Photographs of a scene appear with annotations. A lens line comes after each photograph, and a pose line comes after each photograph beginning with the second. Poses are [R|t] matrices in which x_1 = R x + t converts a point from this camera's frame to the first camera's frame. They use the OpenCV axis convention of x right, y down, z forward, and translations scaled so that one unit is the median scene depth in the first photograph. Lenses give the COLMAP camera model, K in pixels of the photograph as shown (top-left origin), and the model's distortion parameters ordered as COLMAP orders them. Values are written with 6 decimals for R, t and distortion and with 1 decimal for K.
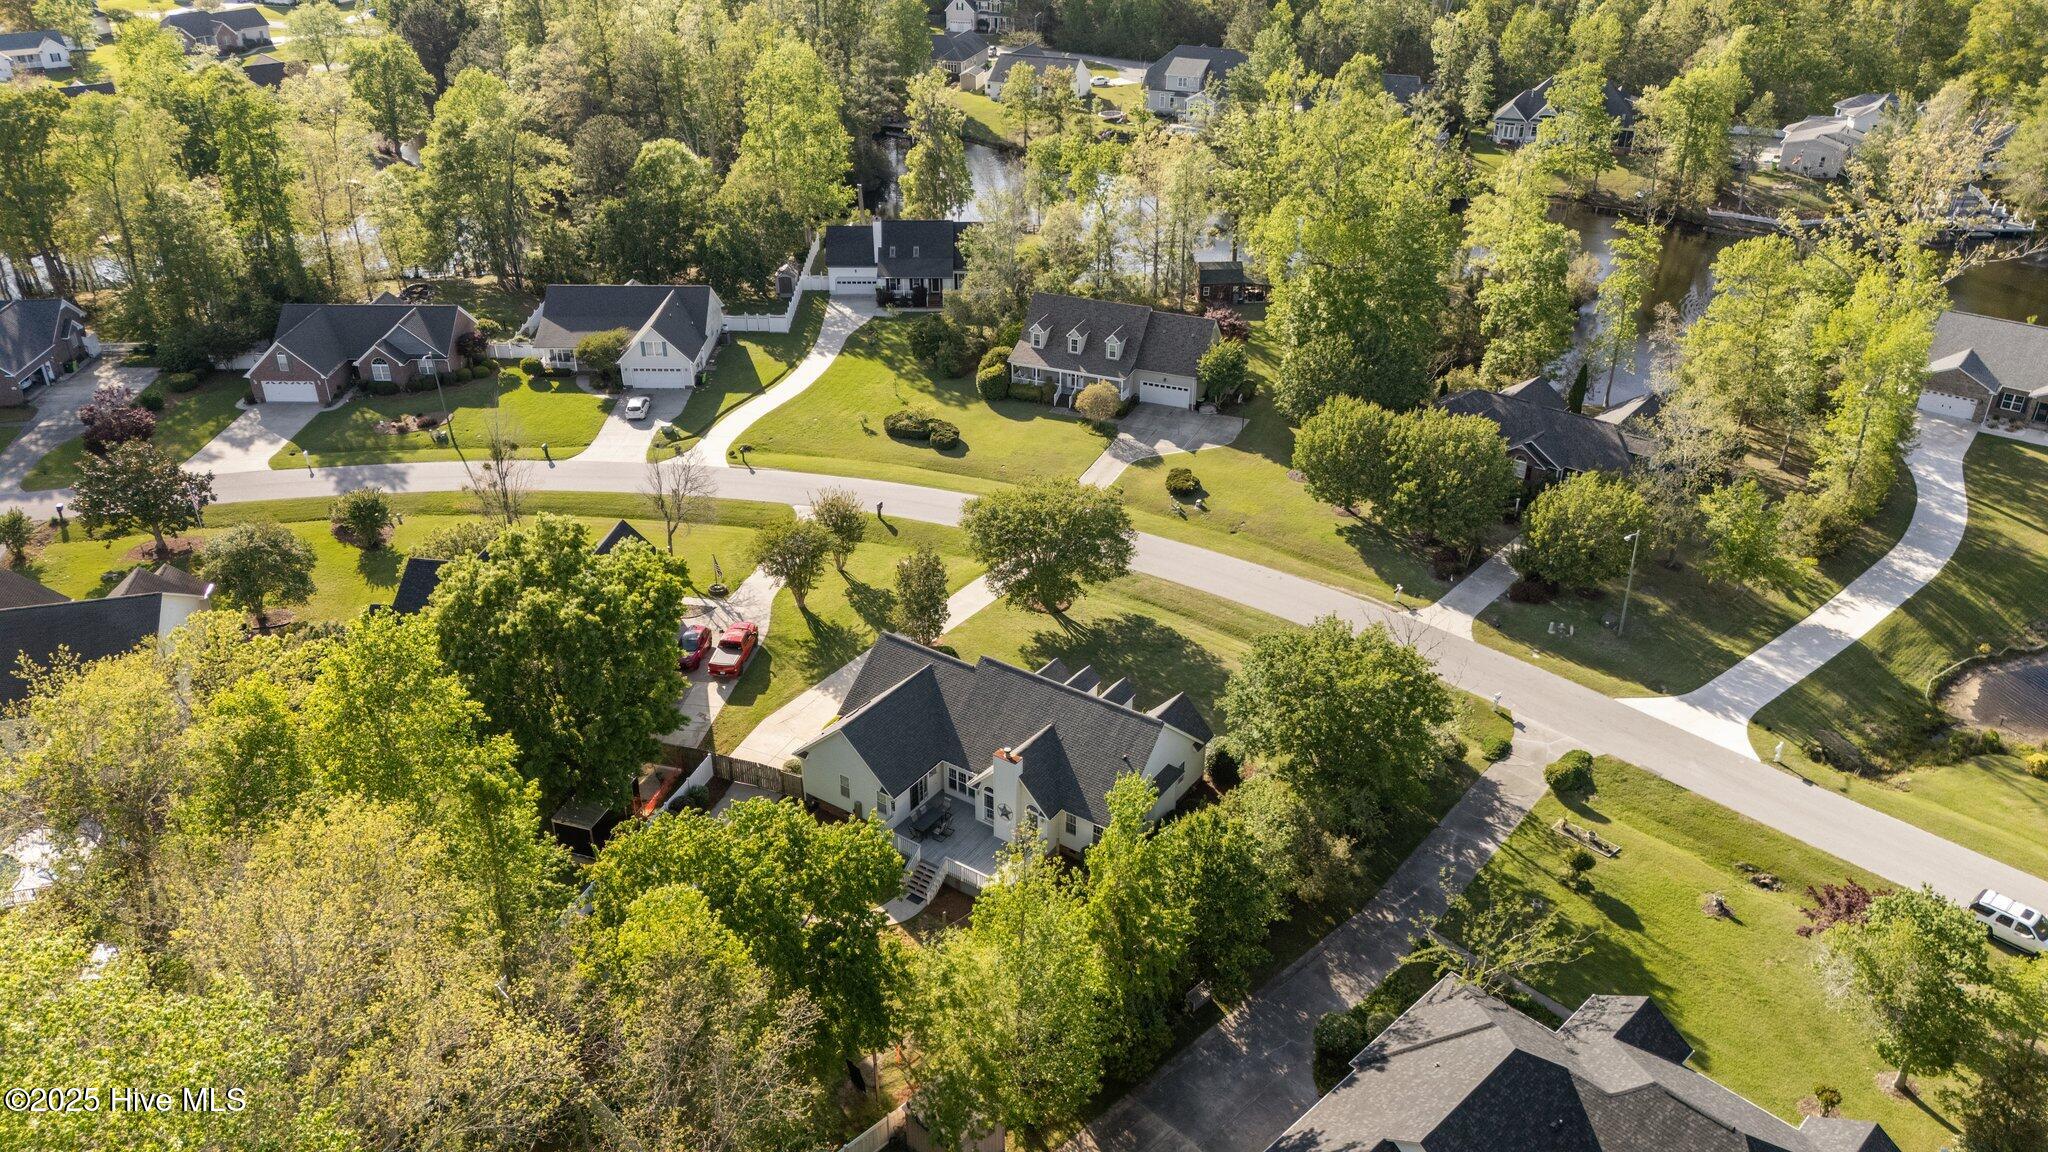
lens RADIAL K [[1488.5, 0, 1024.0], [0, 1488.5, 576.0], [0, 0, 1]] dist [0.100613, -0.128168]
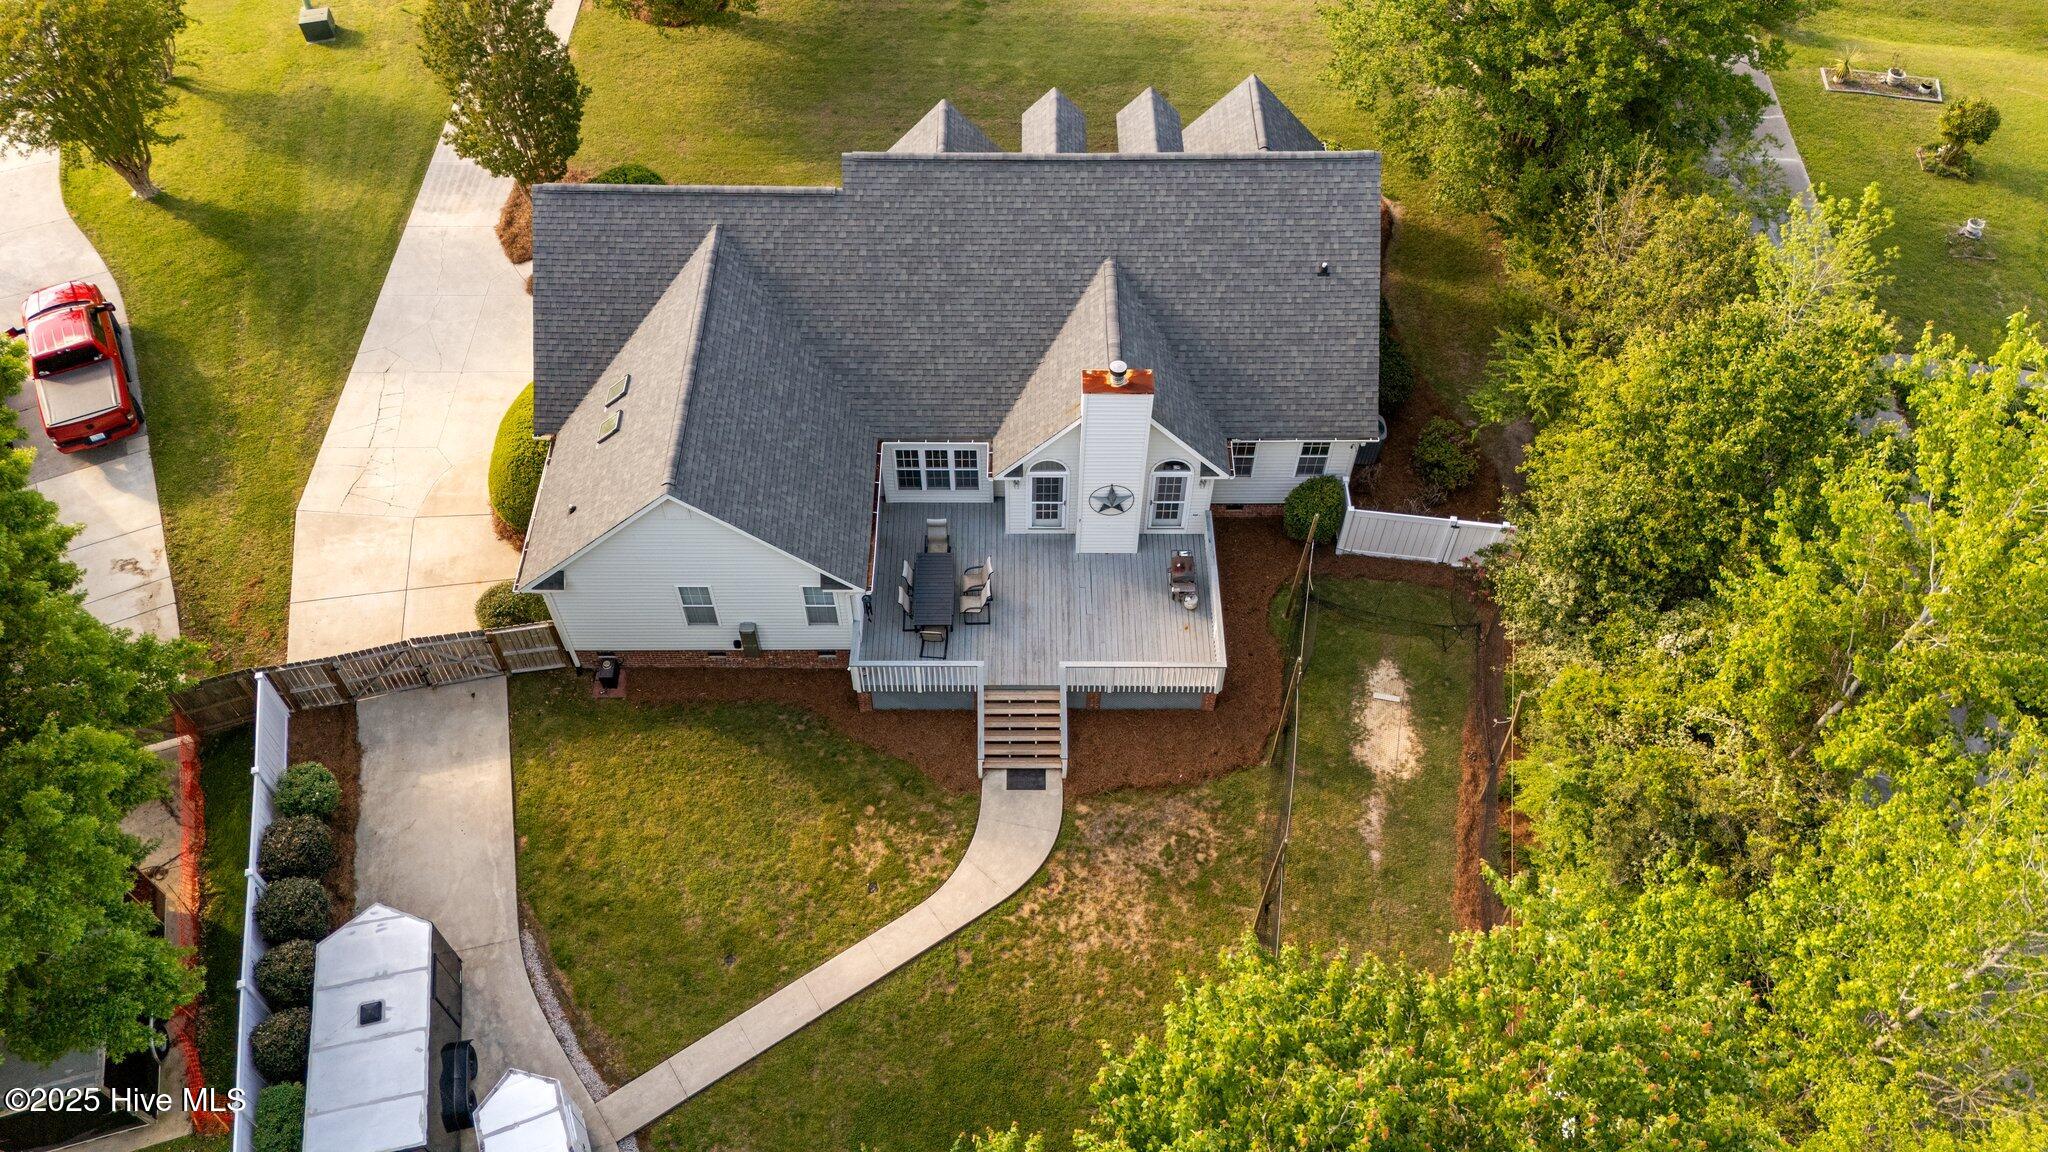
lens RADIAL K [[1505.5, 0, 1018.3], [0, 1505.5, 570.8], [0, 0, 1]] dist [0.073567, -0.060456]
pose [[0.824946, -0.447272, 0.345560, -0.155100], [0.272397, 0.850310, 0.450304, -0.018004], [-0.495242, -0.277347, 0.823295, 0.540313]]
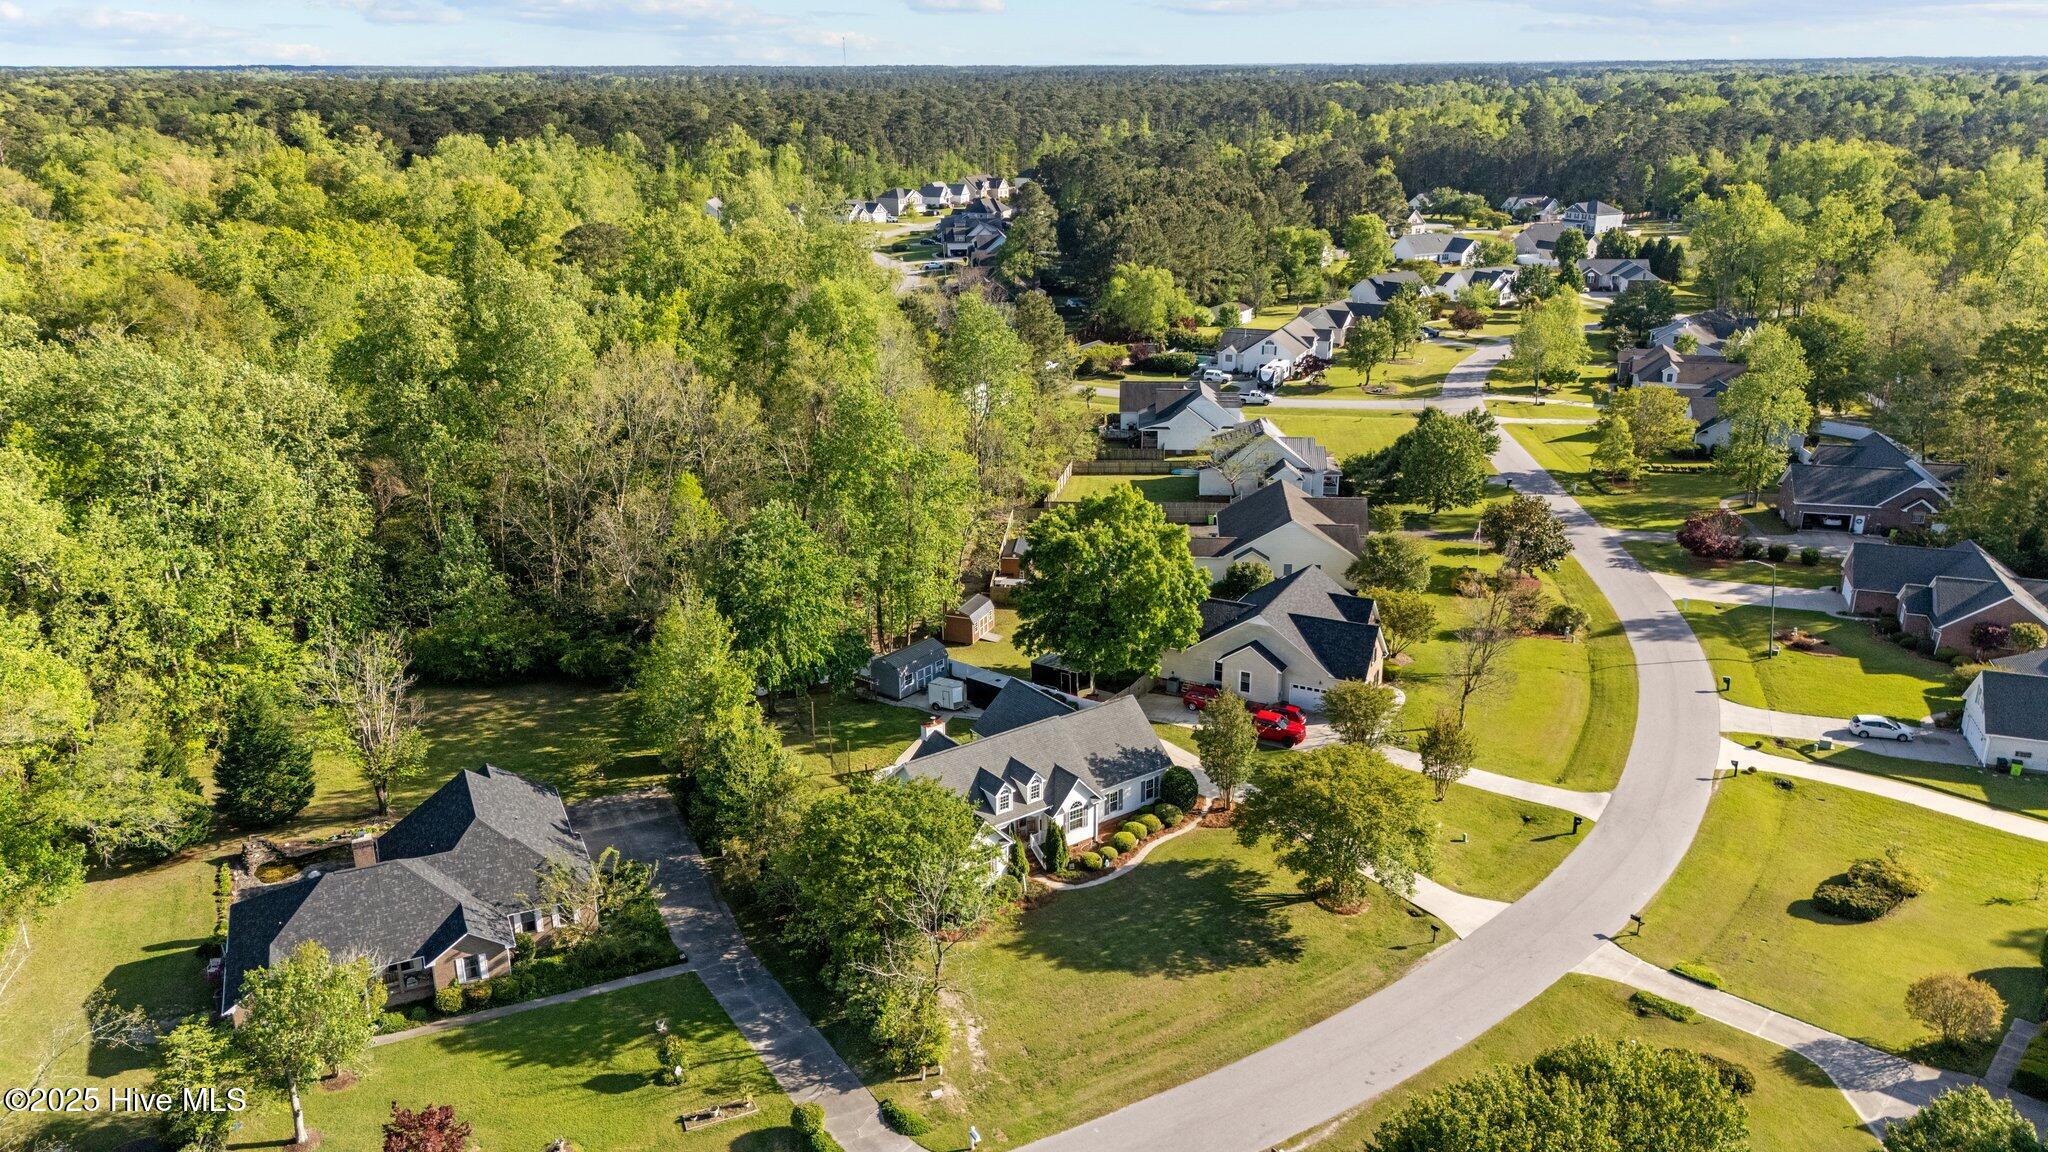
lens RADIAL K [[1488.5, 0, 1024.0], [0, 1488.5, 576.0], [0, 0, 1]] dist [0.100613, -0.128168]
pose [[-0.325503, 0.309304, -0.893520, 0.856640], [-0.454258, 0.777632, 0.434671, -0.454521], [0.829275, 0.547375, -0.112618, 0.918266]]
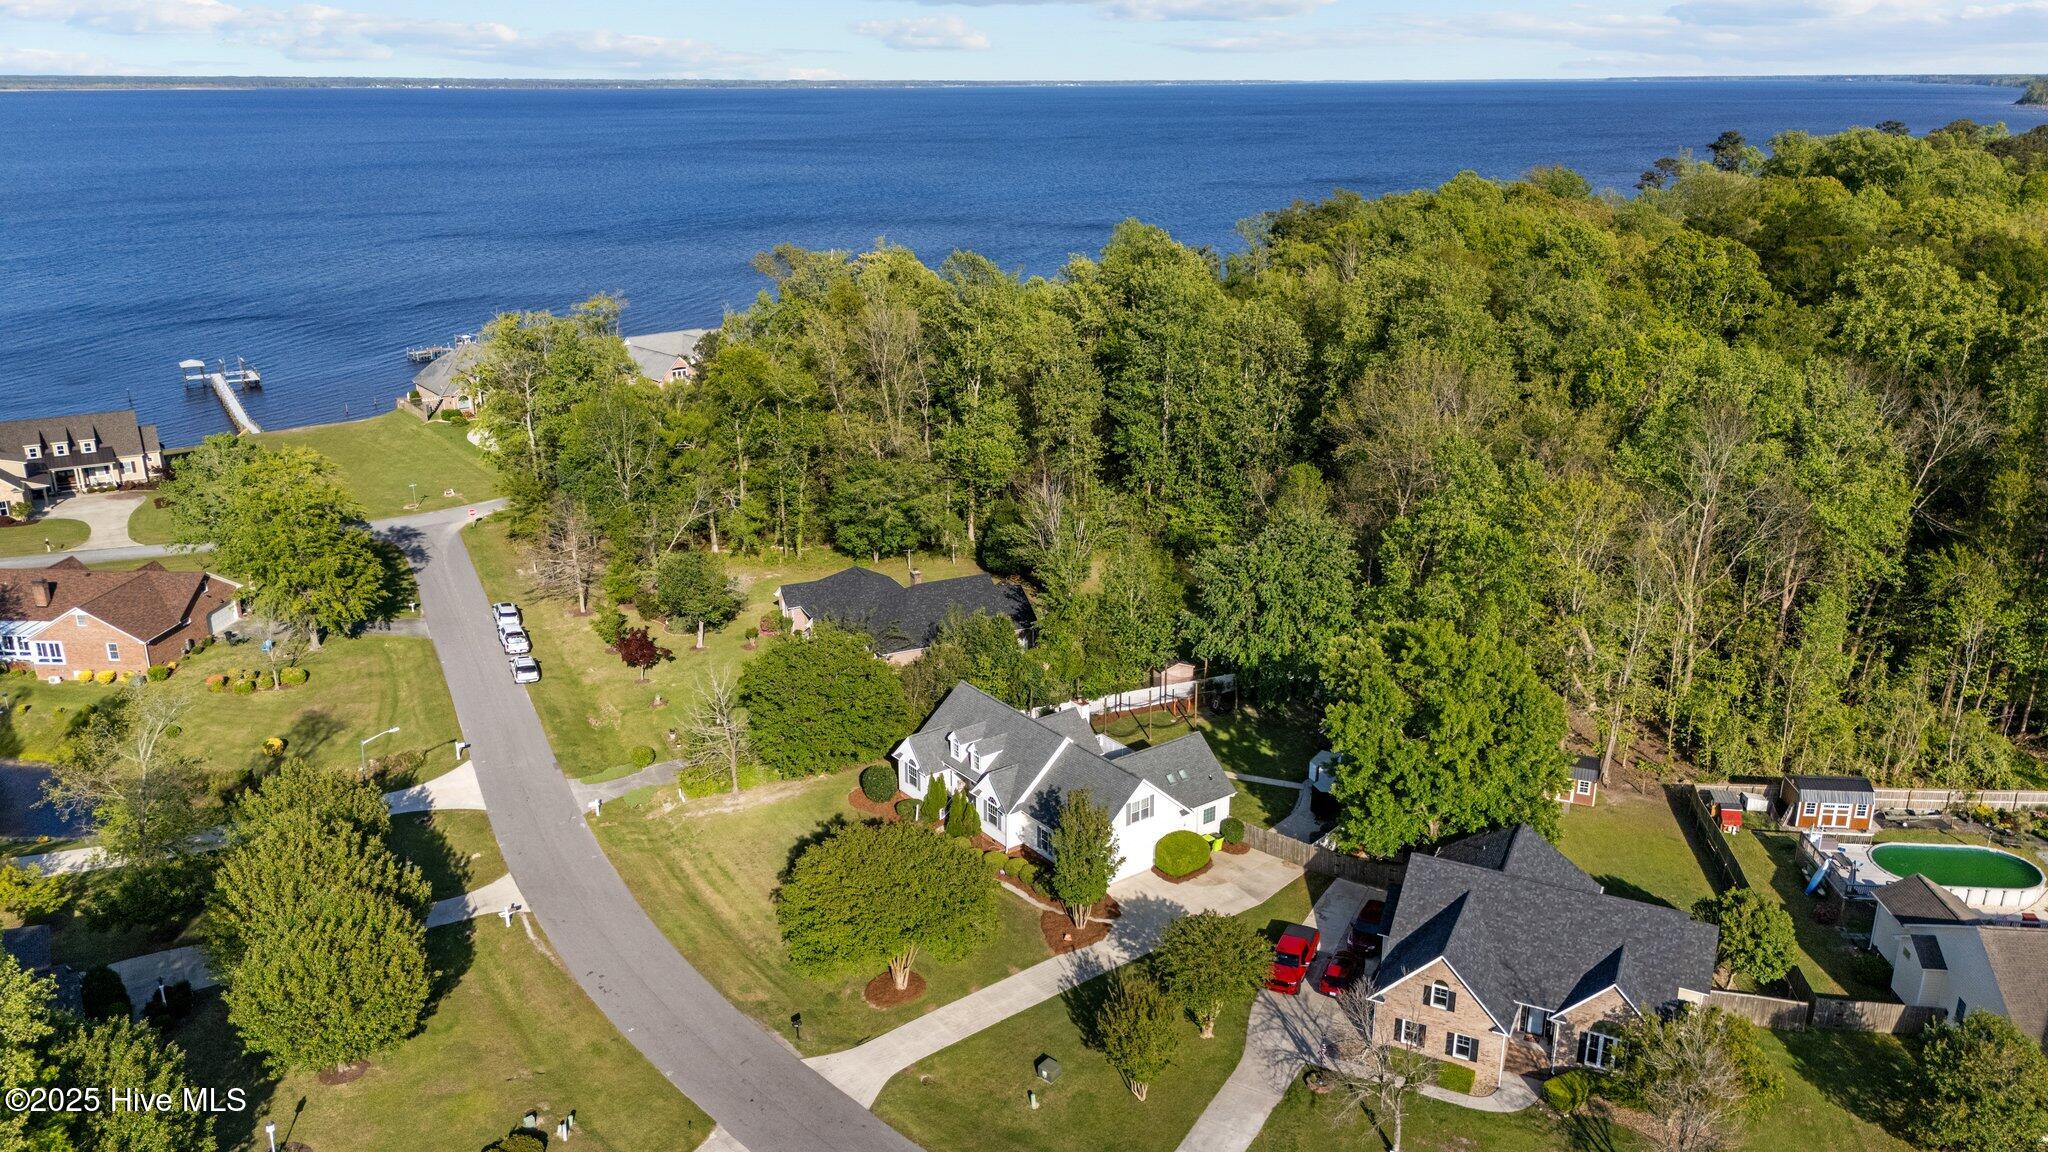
lens RADIAL K [[1488.5, 0, 1024.0], [0, 1488.5, 576.0], [0, 0, 1]] dist [0.100613, -0.128168]
pose [[-0.953543, -0.092911, 0.286571, -0.274983], [0.148042, 0.683953, 0.714347, -0.740924], [-0.262372, 0.723585, -0.638424, 1.441704]]
